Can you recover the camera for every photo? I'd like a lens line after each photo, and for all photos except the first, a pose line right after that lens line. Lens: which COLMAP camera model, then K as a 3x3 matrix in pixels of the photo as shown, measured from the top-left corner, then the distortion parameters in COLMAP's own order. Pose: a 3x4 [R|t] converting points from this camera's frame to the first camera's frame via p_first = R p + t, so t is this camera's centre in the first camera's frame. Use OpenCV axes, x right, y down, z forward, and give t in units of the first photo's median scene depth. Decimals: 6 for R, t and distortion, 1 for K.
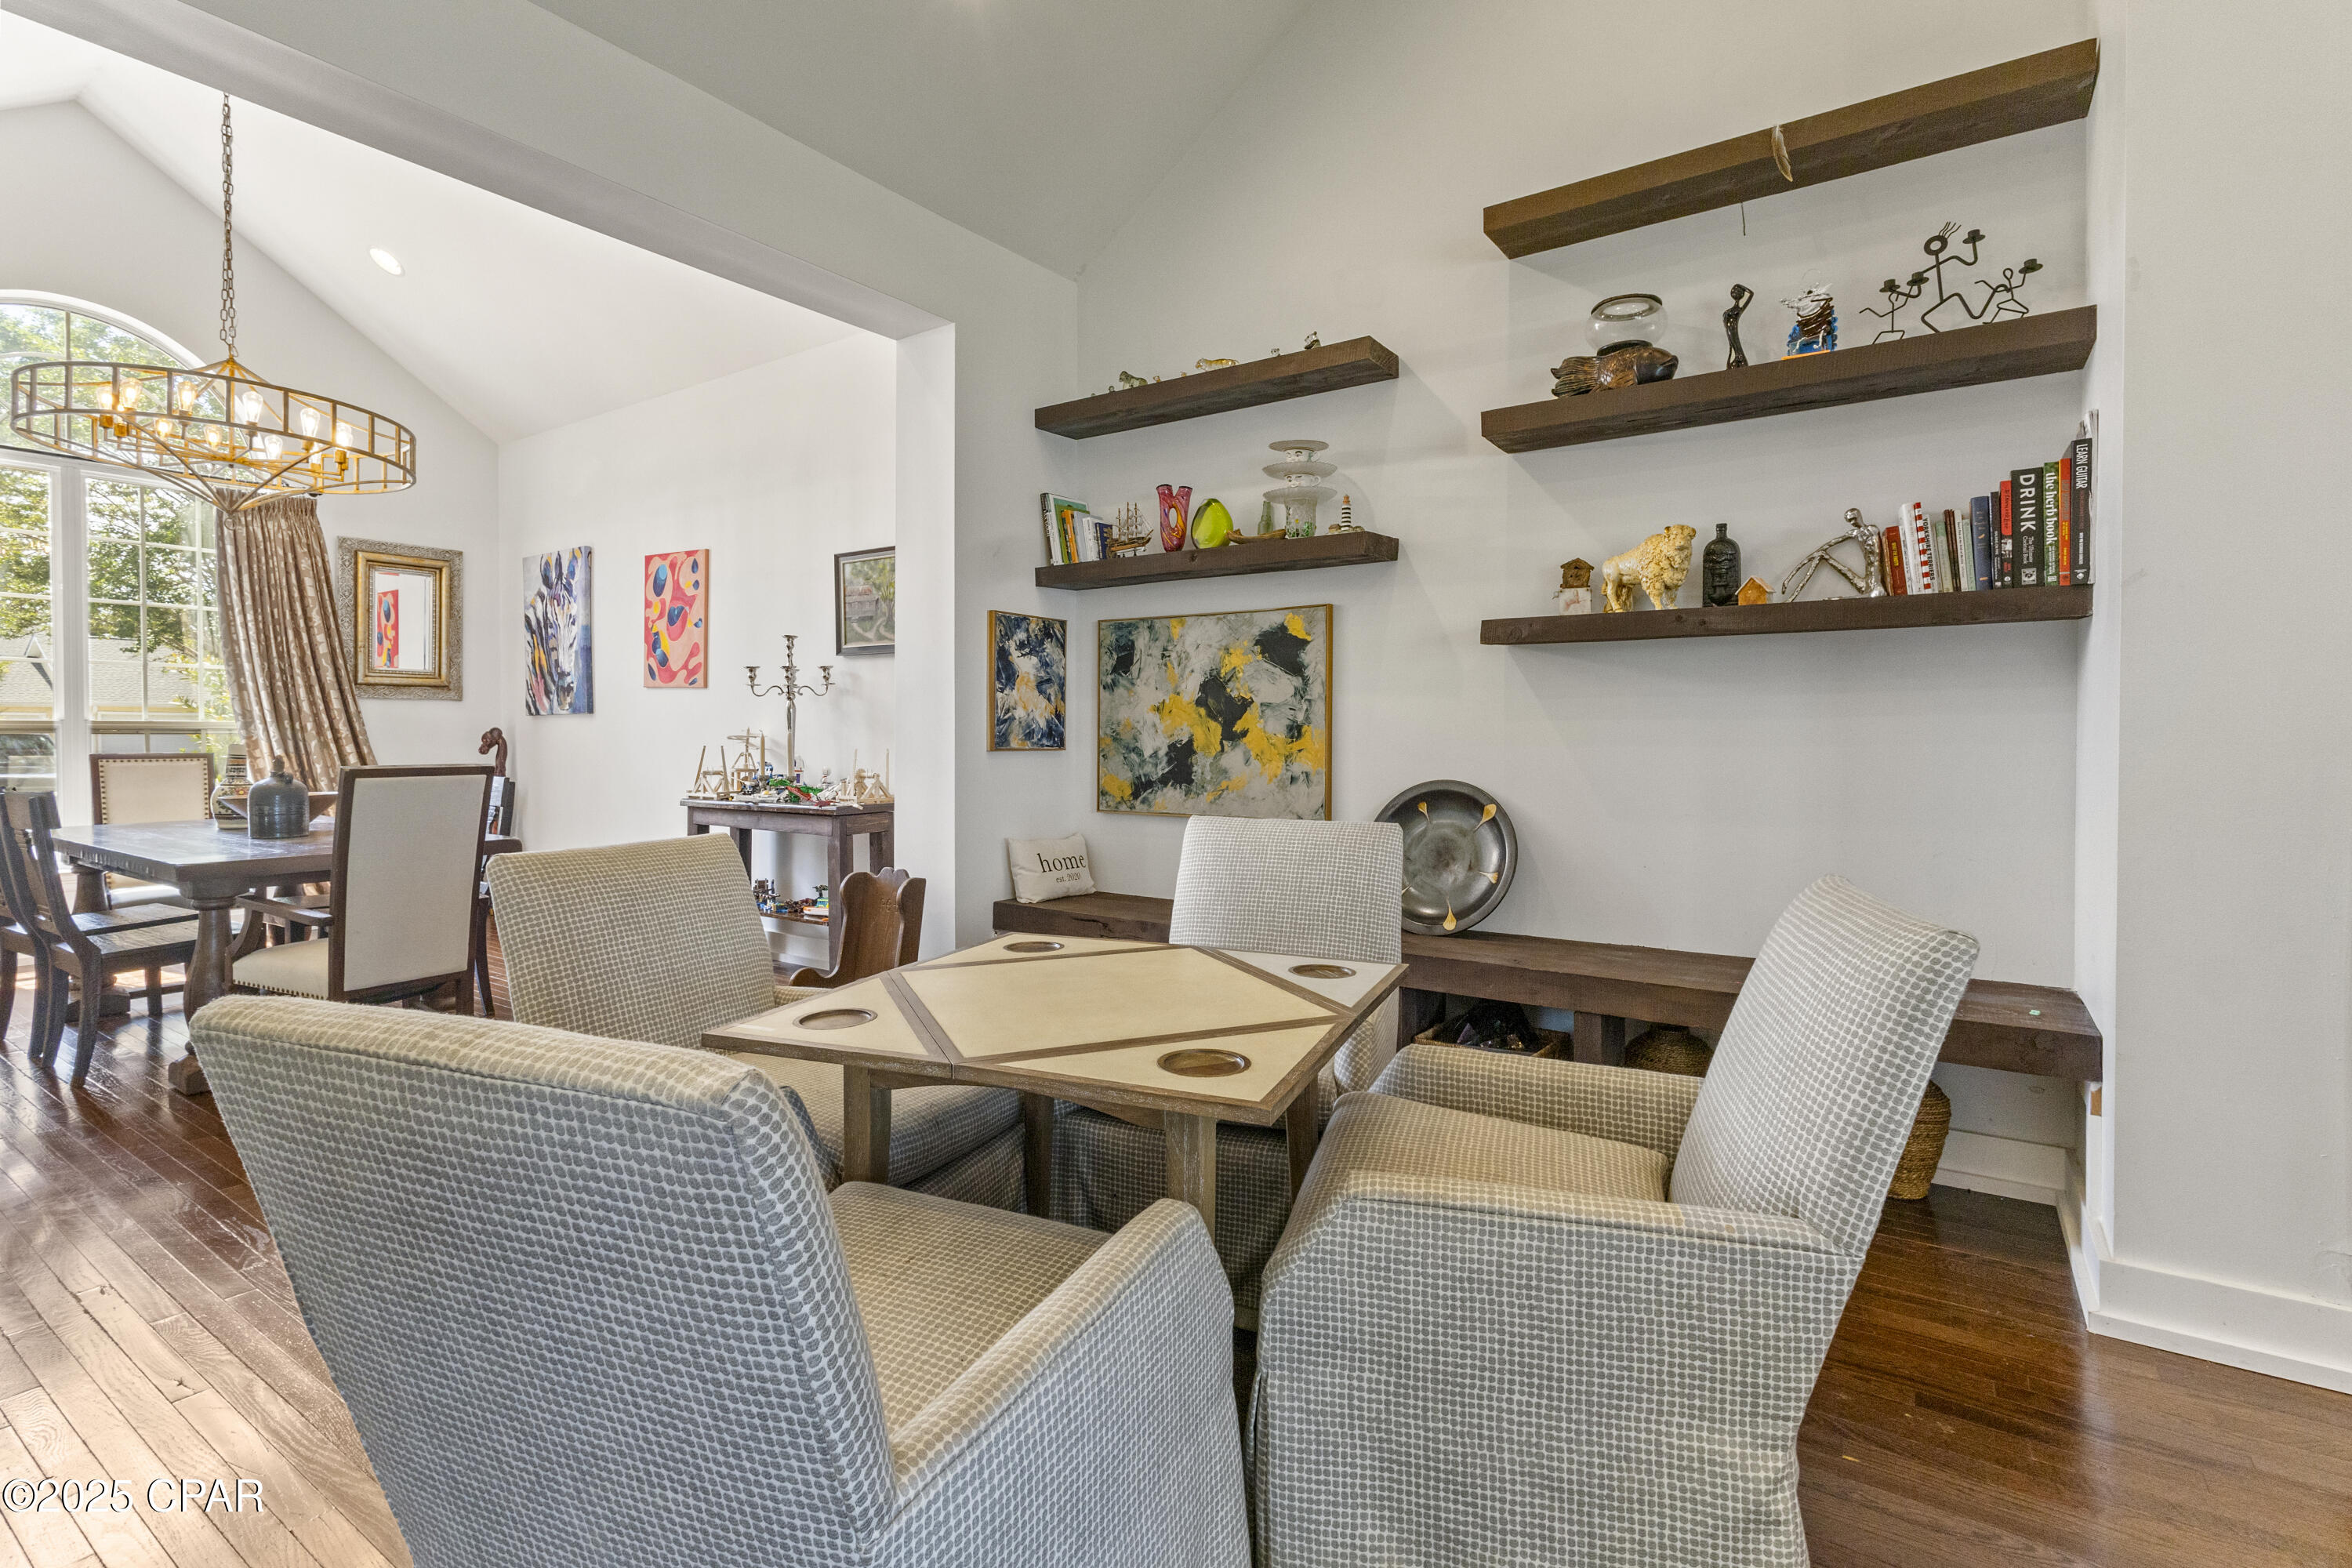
lens RADIAL K [[1112.1, 0, 1172.2], [0, 1112.1, 741.7], [0, 0, 1]] dist [-0.003868, 0.011512]
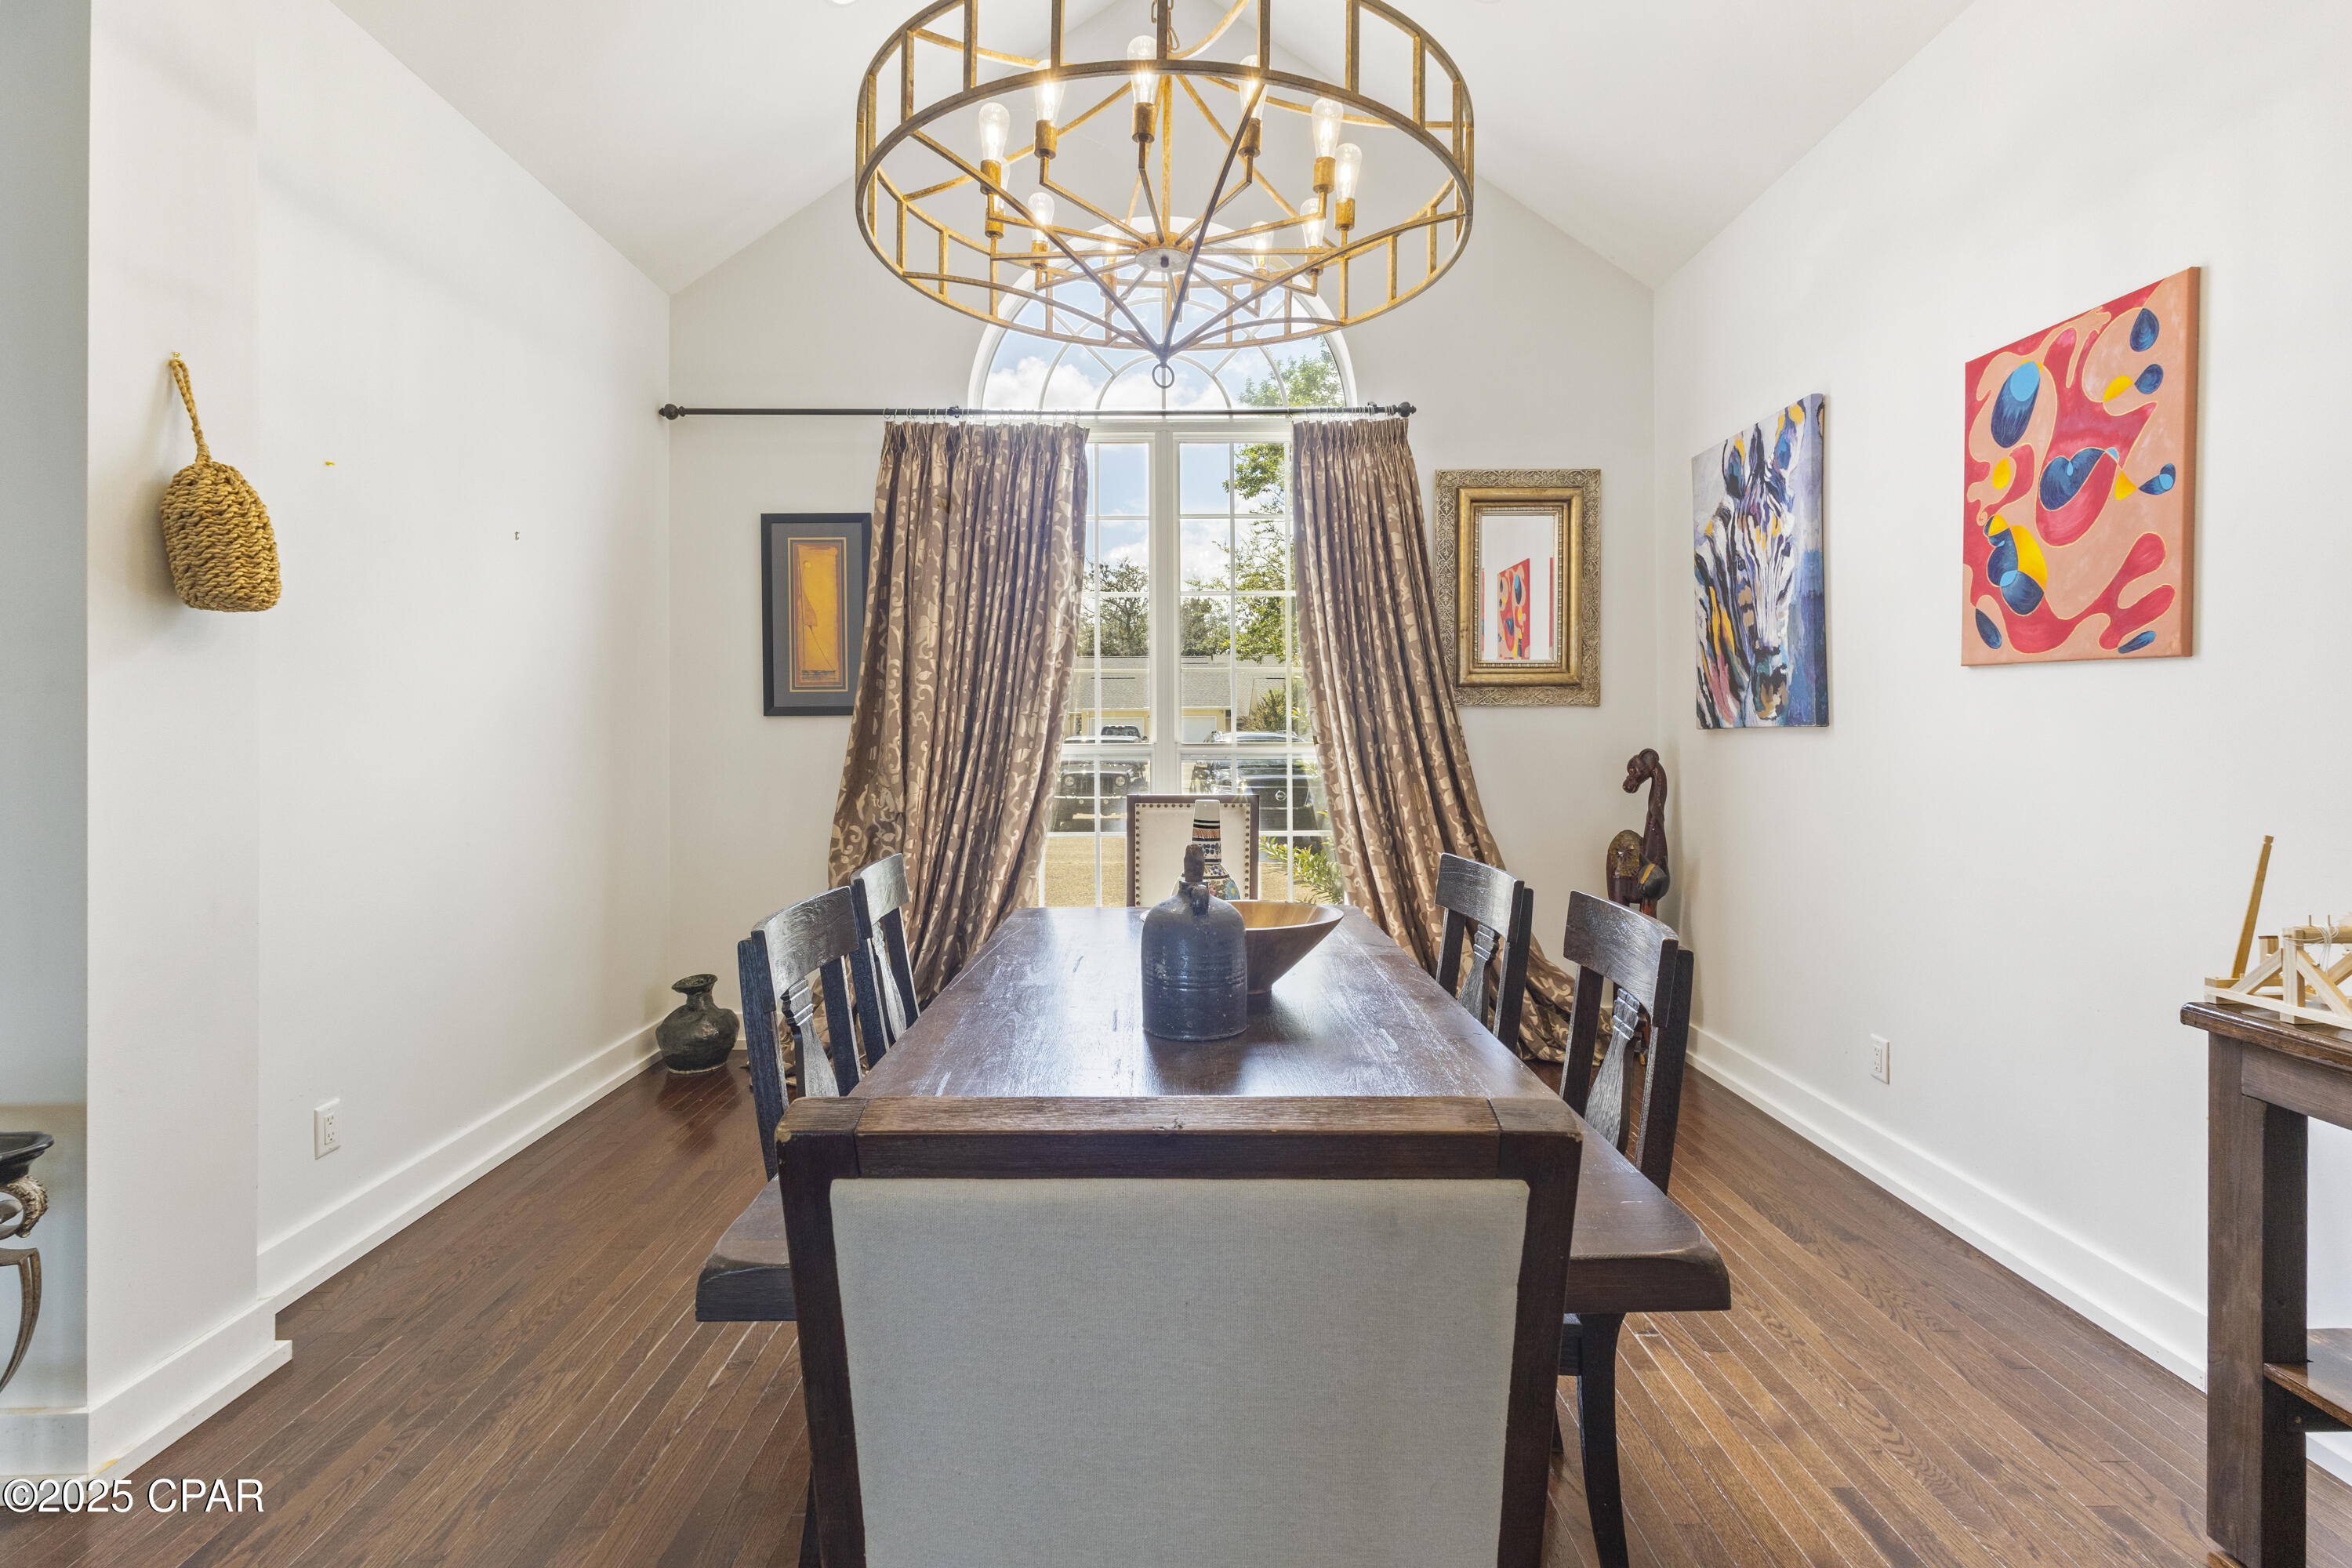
lens RADIAL K [[1112.1, 0, 1172.2], [0, 1112.1, 741.7], [0, 0, 1]] dist [-0.003868, 0.011512]
pose [[0.577333, 0.001226, -0.816508, -0.294966], [0.000326, 0.999998, 0.001732, -0.019918], [0.816509, -0.001266, 0.577332, 0.490508]]
